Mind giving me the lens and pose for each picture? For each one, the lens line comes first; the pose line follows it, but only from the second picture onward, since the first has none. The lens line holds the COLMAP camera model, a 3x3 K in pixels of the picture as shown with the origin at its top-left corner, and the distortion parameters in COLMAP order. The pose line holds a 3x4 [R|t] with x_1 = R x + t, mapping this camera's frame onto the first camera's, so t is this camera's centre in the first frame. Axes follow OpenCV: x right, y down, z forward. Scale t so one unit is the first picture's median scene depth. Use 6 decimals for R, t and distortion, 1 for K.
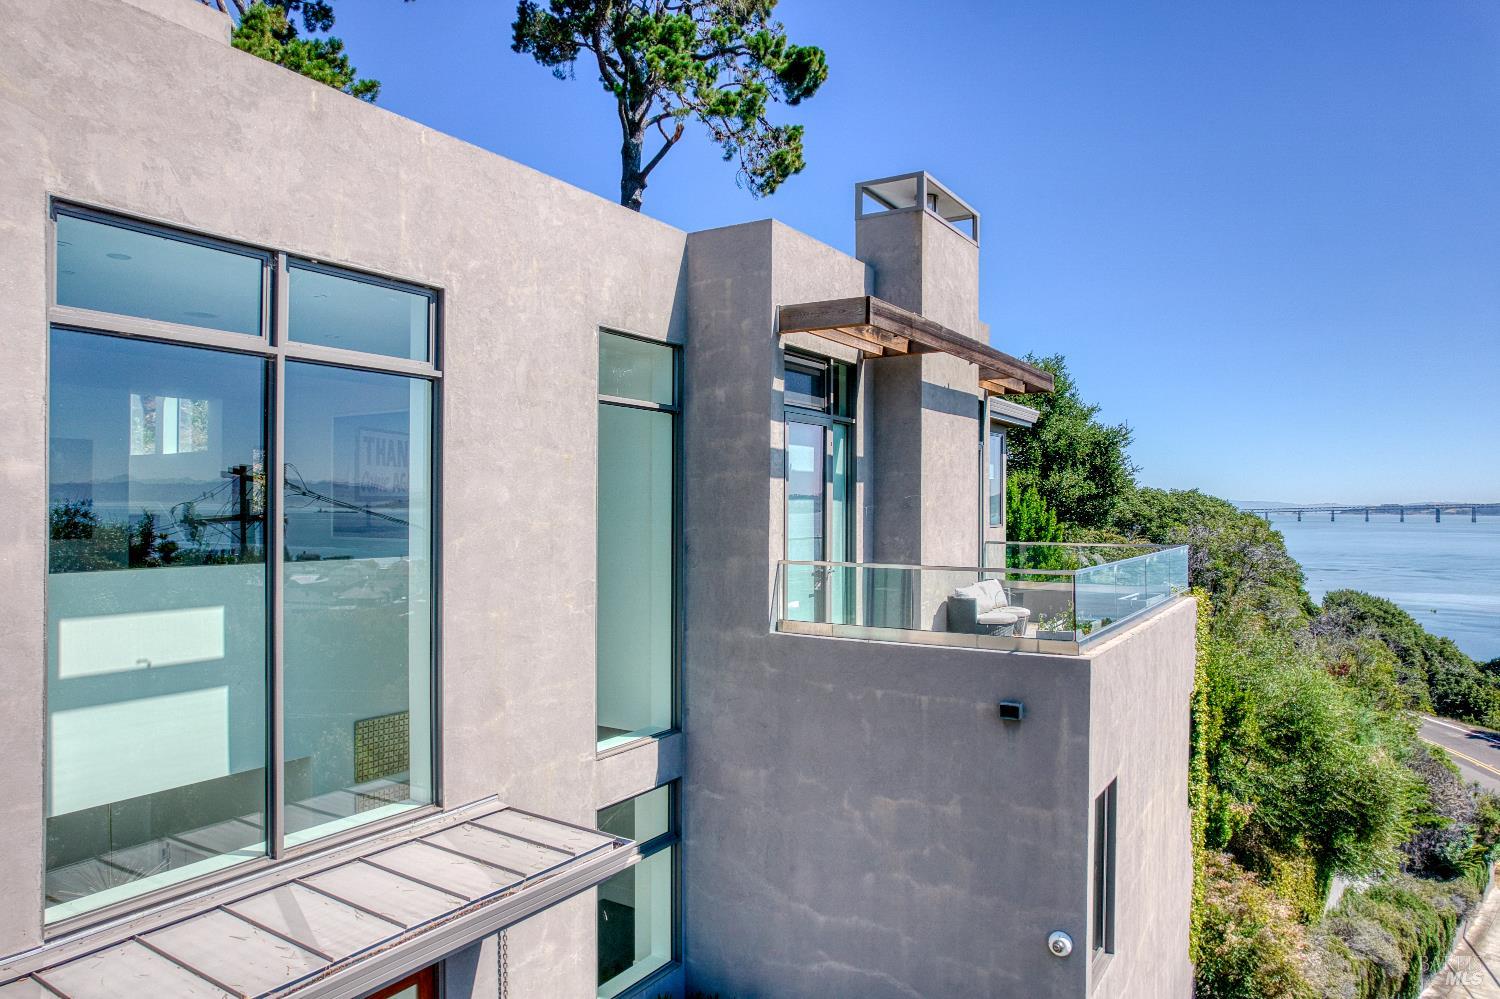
lens RADIAL K [[941.2, 0, 750.0], [0, 941.2, 499.5], [0, 0, 1]] dist [-0.057147, 0.001459]
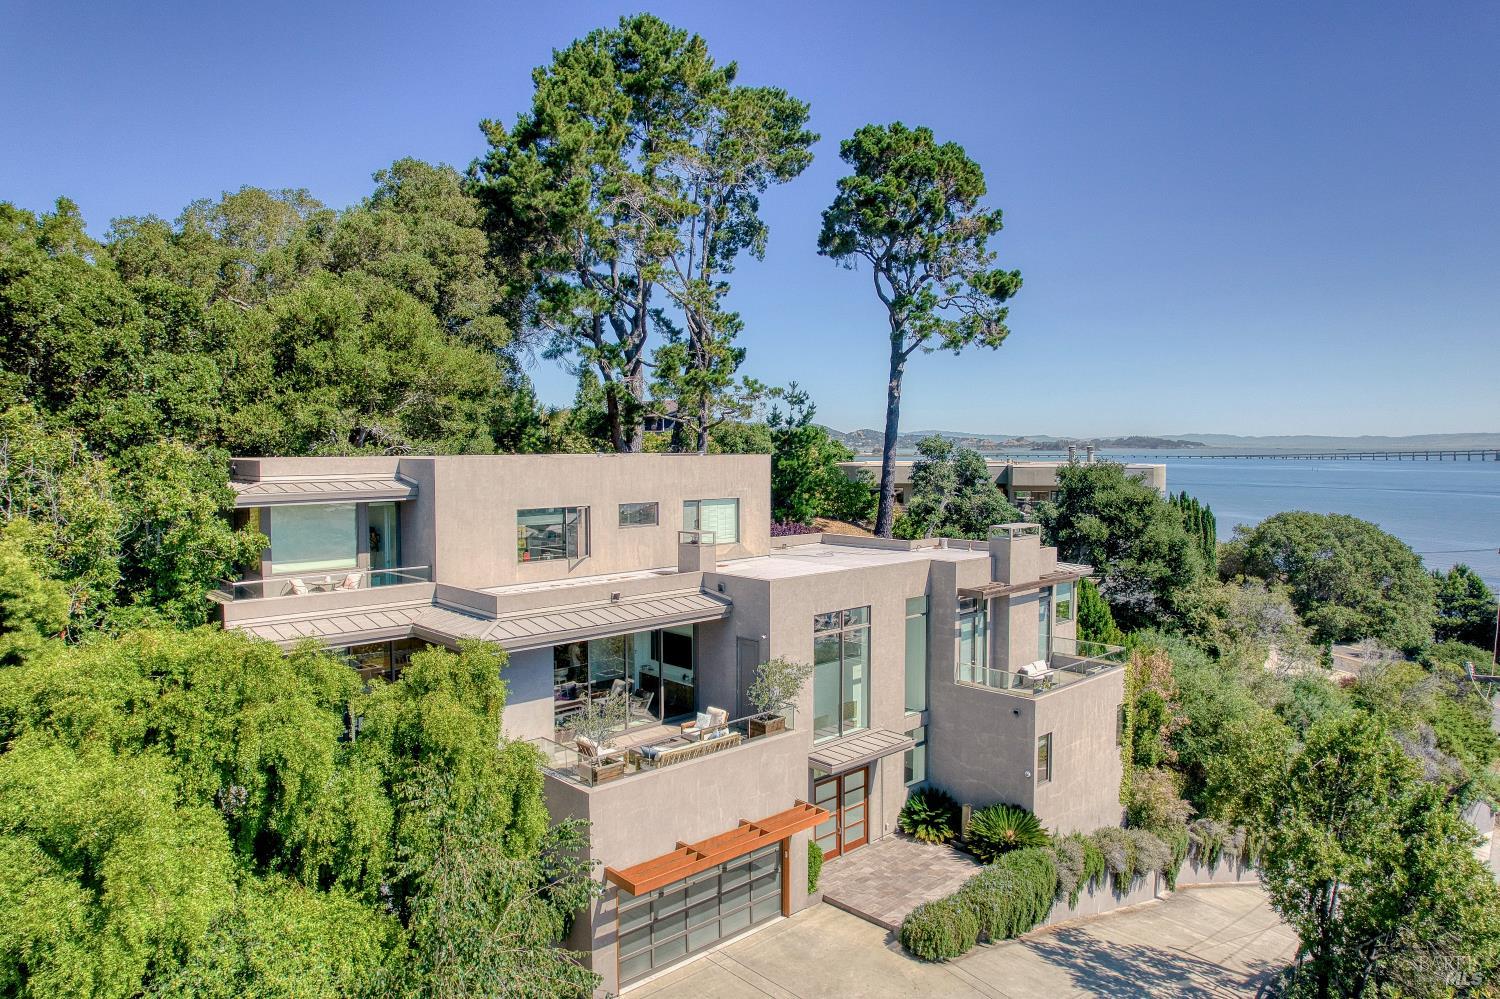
lens RADIAL K [[1029.5, 0, 784.2], [0, 1029.5, 436.6], [0, 0, 1]] dist [-0.078094, 0.001047]
pose [[0.977740, 0.002137, -0.209809, 0.177823], [0.000496, 0.999922, 0.012493, -0.737869], [0.209820, -0.012319, 0.977663, -2.529910]]
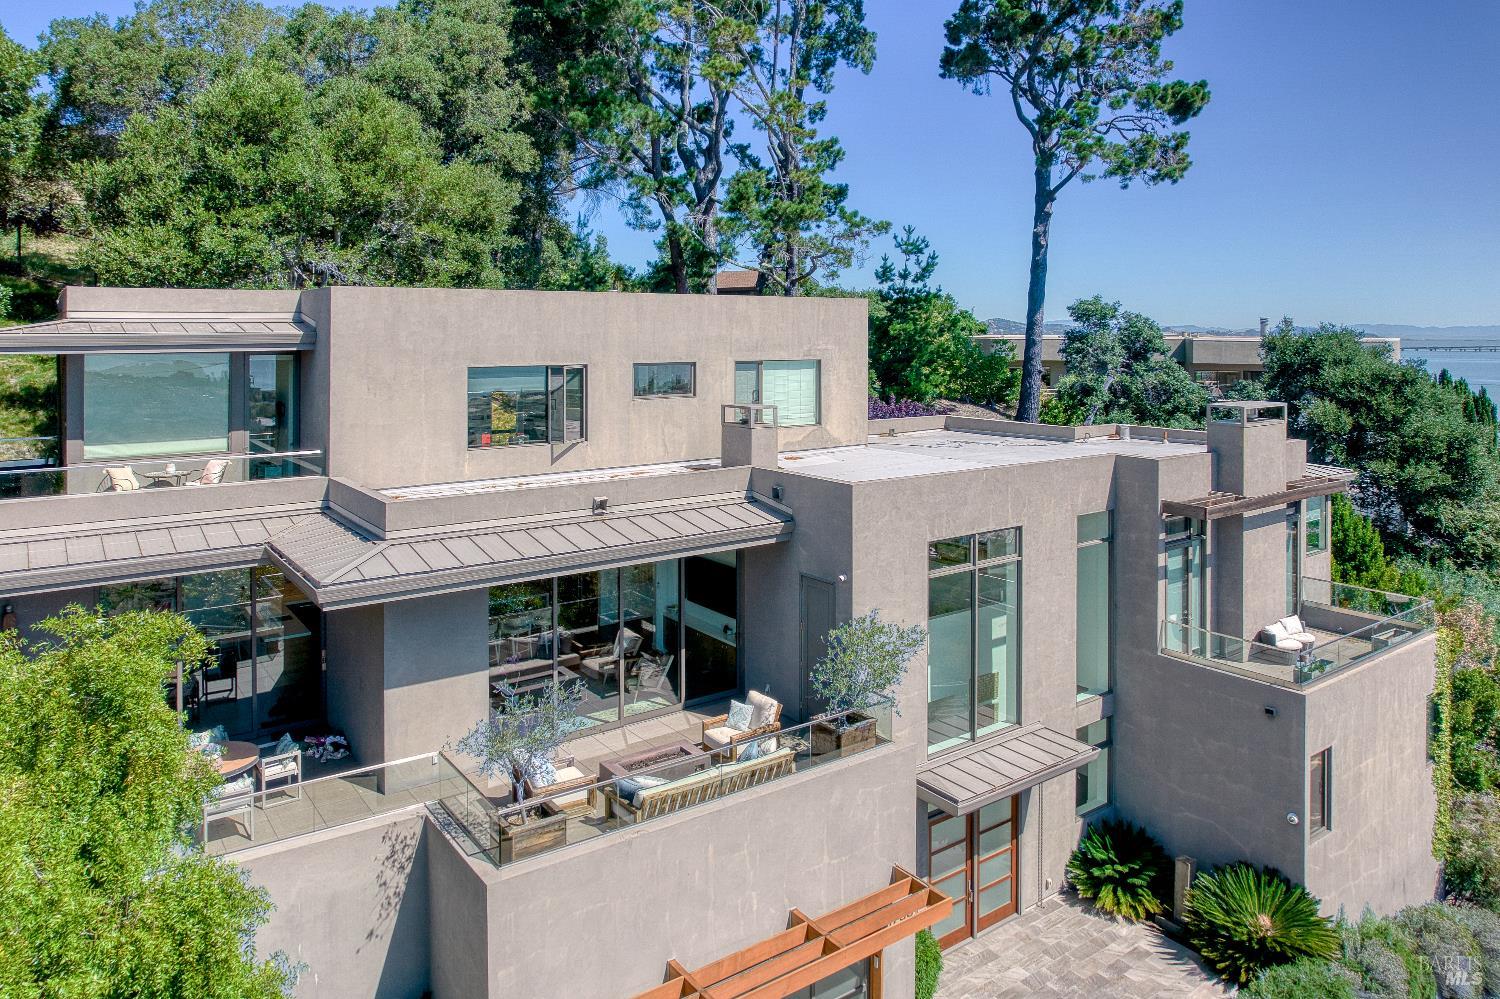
lens RADIAL K [[1015.5, 0, 748.2], [0, 1015.5, 311.1], [0, 0, 1]] dist [-0.037070, 0.004178]
pose [[0.931405, -0.006928, -0.363918, -0.008504], [0.004099, 0.999955, -0.008544, -0.571832], [0.363961, 0.006466, 0.931392, -1.351753]]
